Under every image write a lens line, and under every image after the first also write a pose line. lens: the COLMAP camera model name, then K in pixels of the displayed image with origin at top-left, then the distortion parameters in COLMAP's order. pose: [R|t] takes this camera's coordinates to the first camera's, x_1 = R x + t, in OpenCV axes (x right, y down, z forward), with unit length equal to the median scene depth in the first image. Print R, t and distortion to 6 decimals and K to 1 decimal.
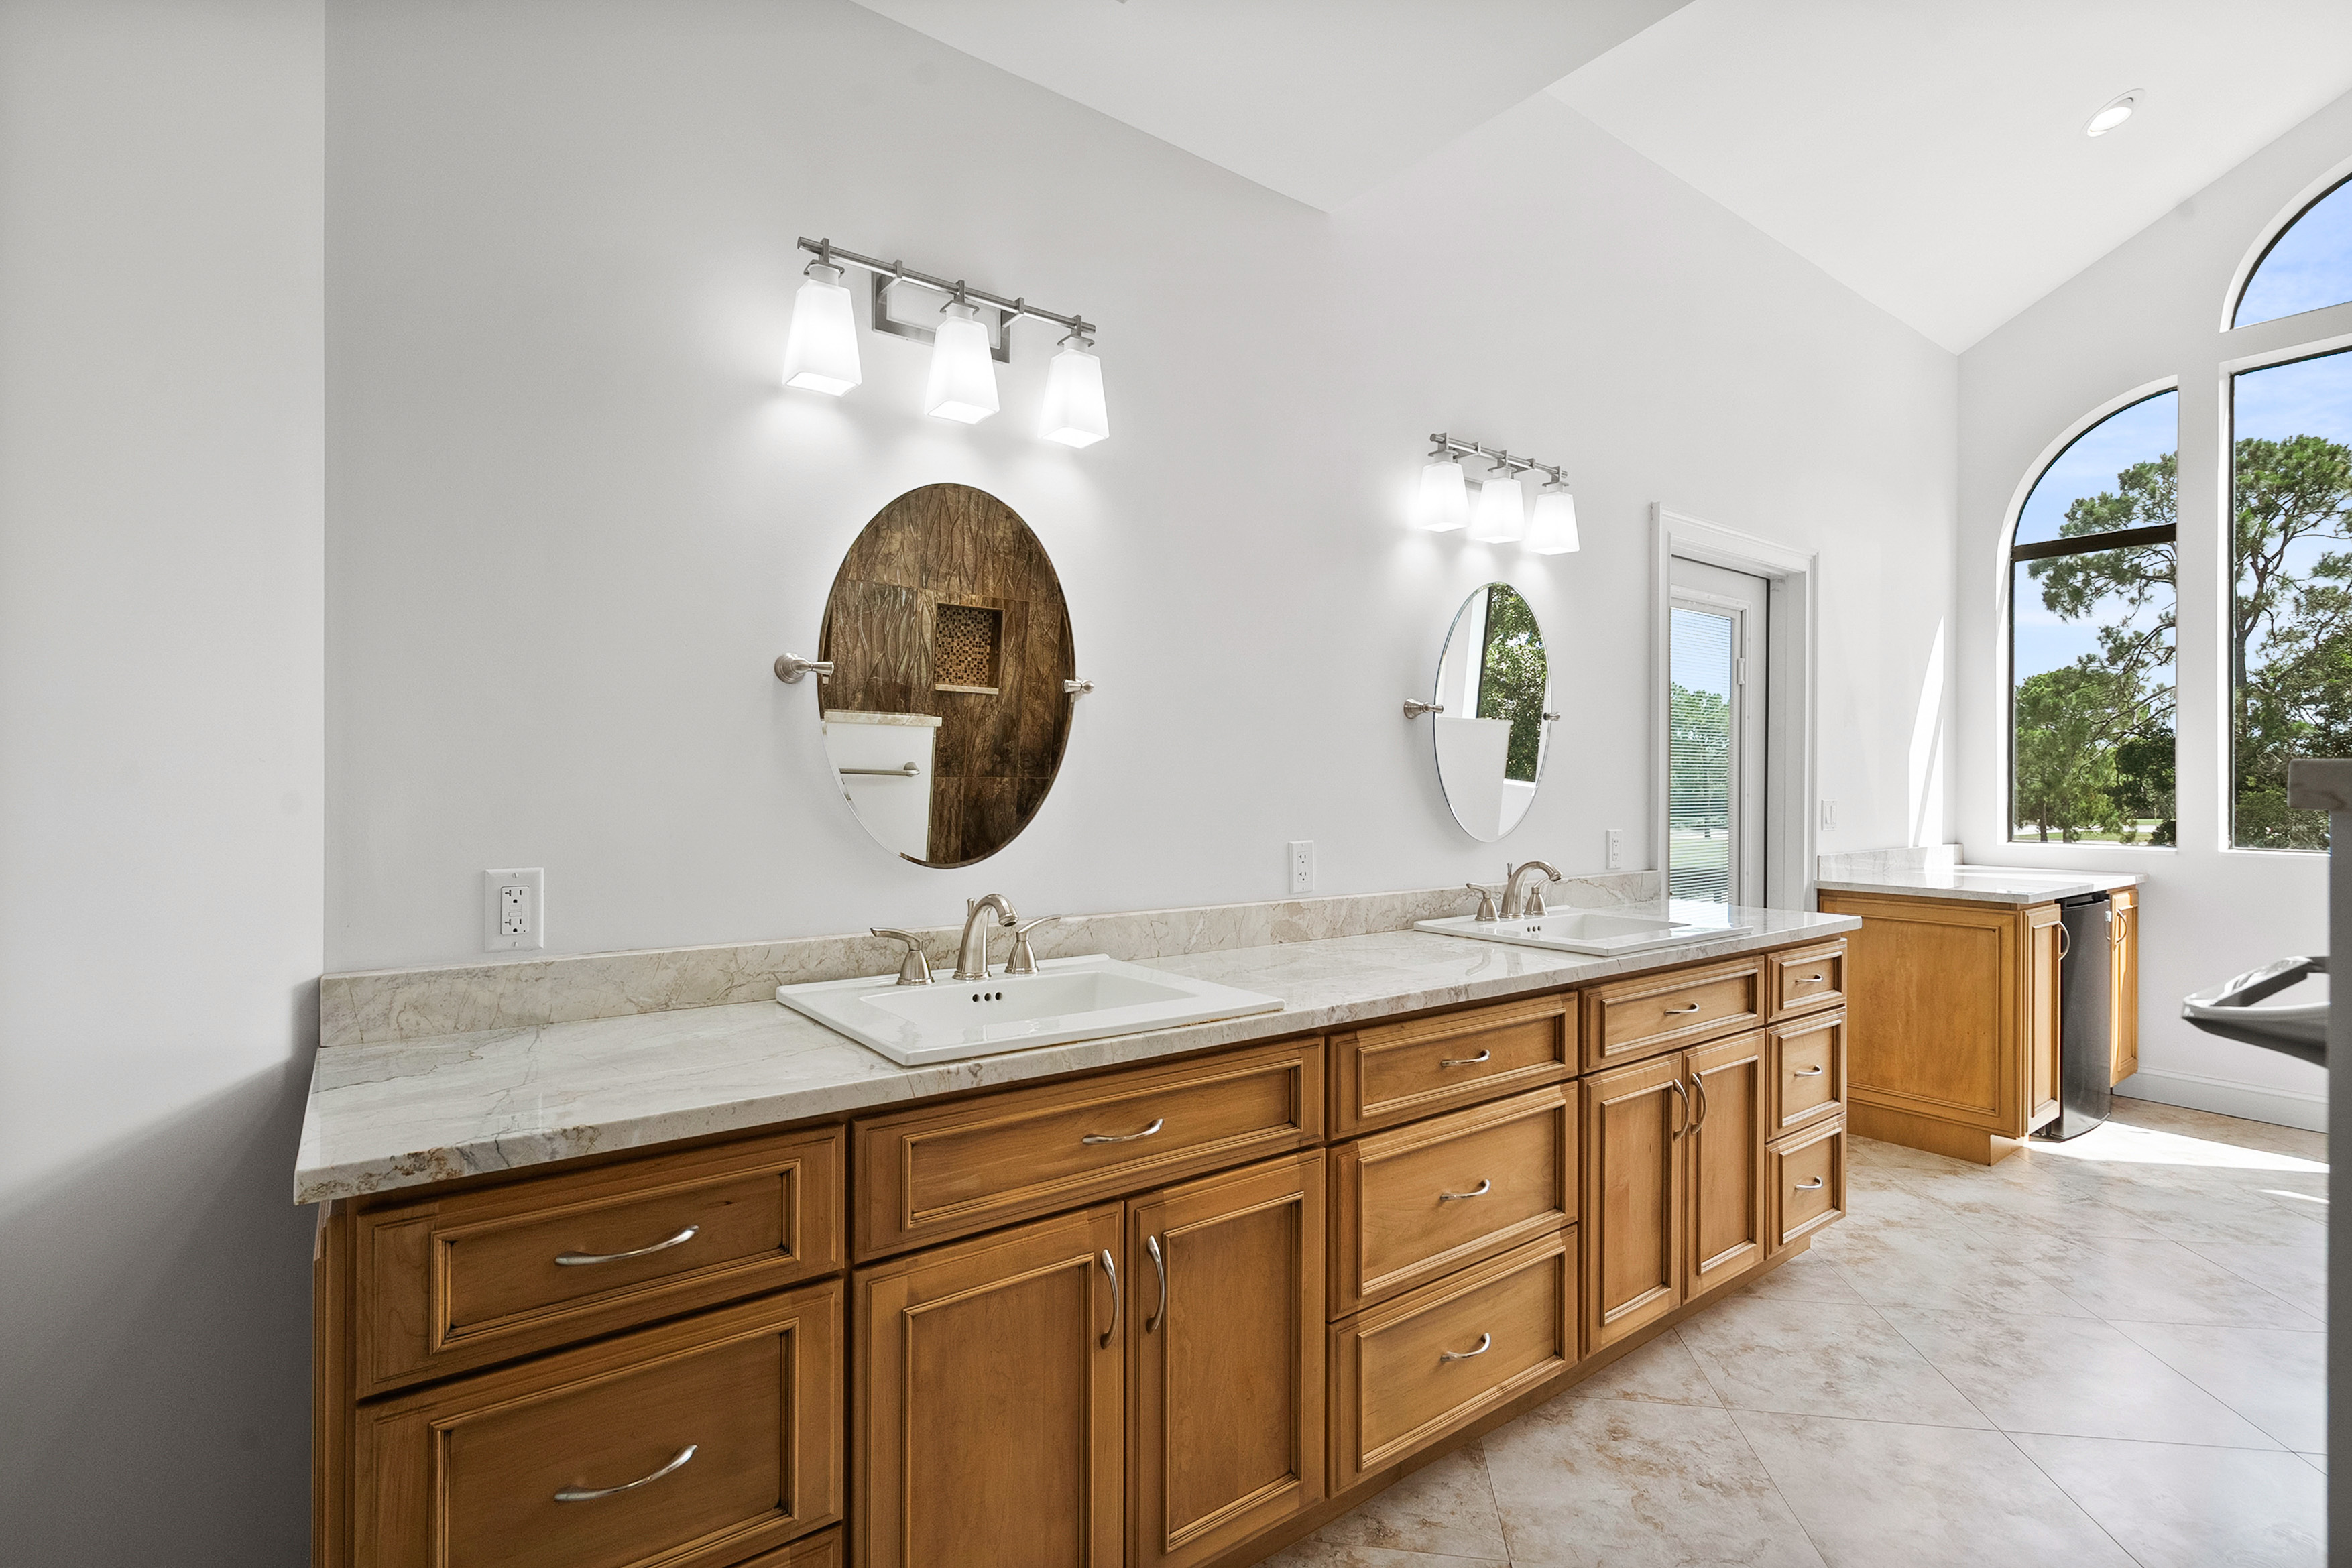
lens RADIAL K [[1079.2, 0, 1173.9], [0, 1079.2, 785.8], [0, 0, 1]] dist [-0.004533, 0.001144]
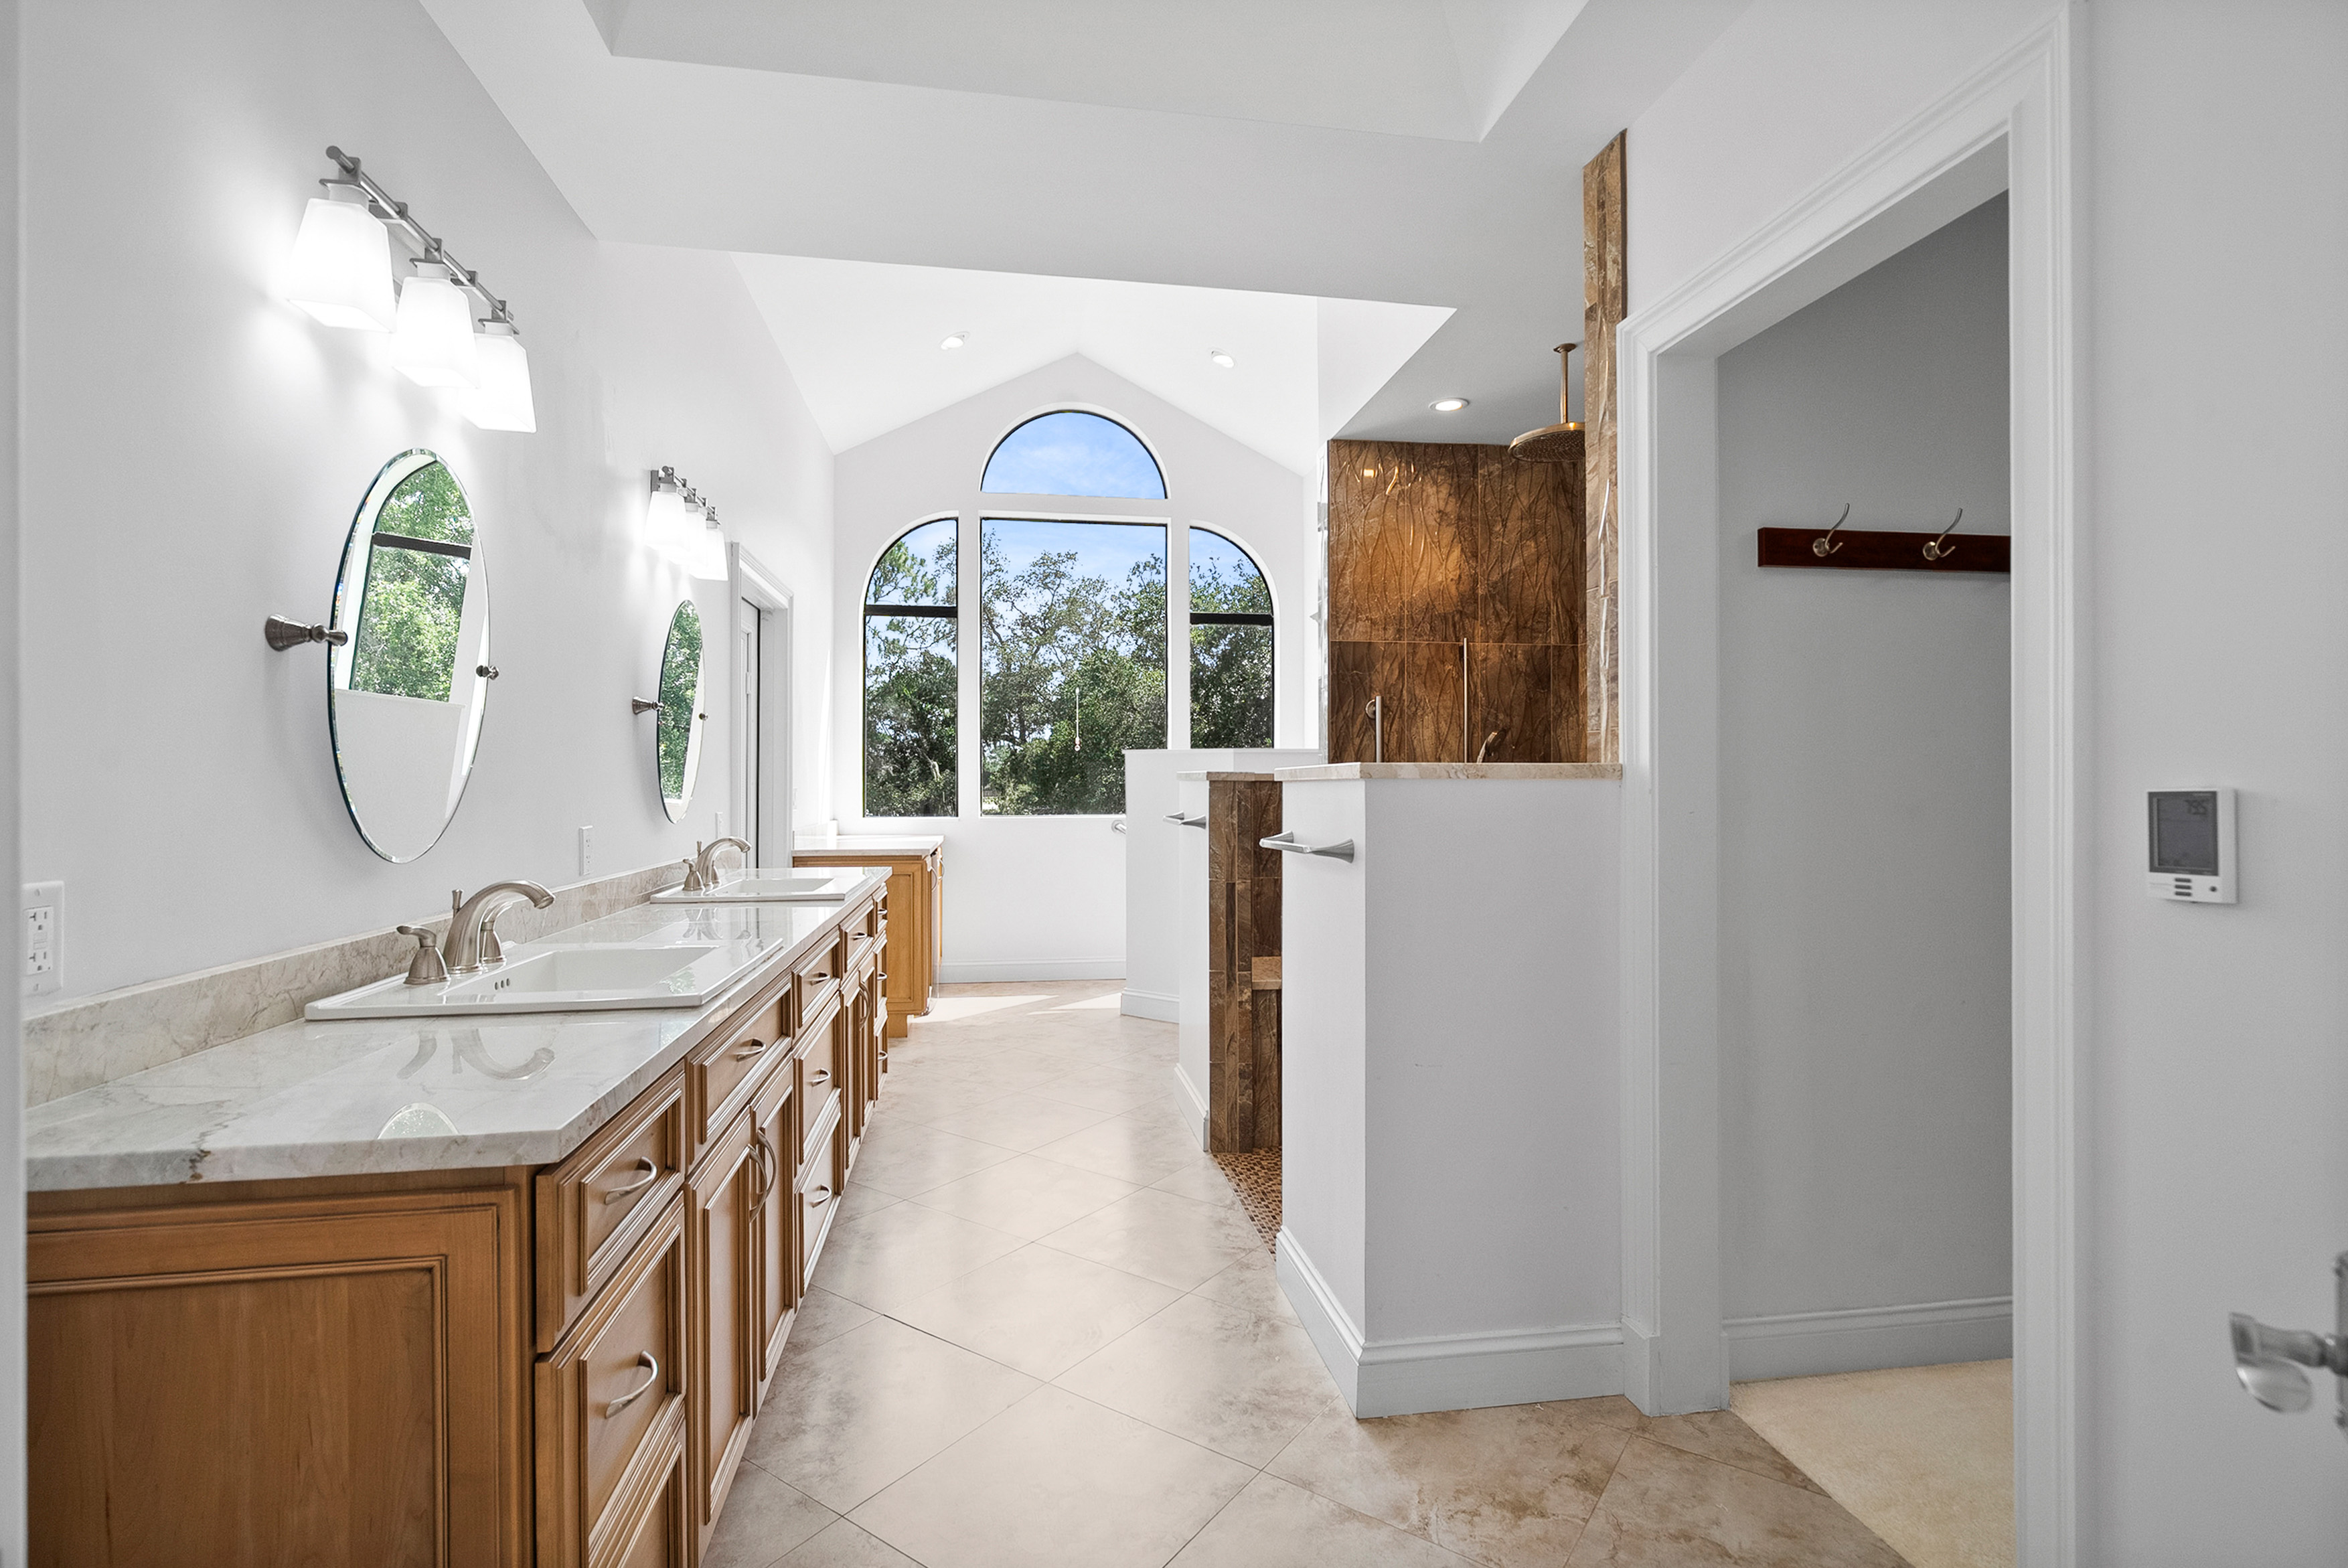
lens RADIAL K [[1077.4, 0, 1173.4], [0, 1077.4, 785.6], [0, 0, 1]] dist [-0.004533, 0.001144]
pose [[0.472339, -0.006388, 0.881394, -0.773398], [0.000598, 0.999976, 0.006927, 0.005716], [-0.881417, -0.002745, 0.472331, -0.015357]]
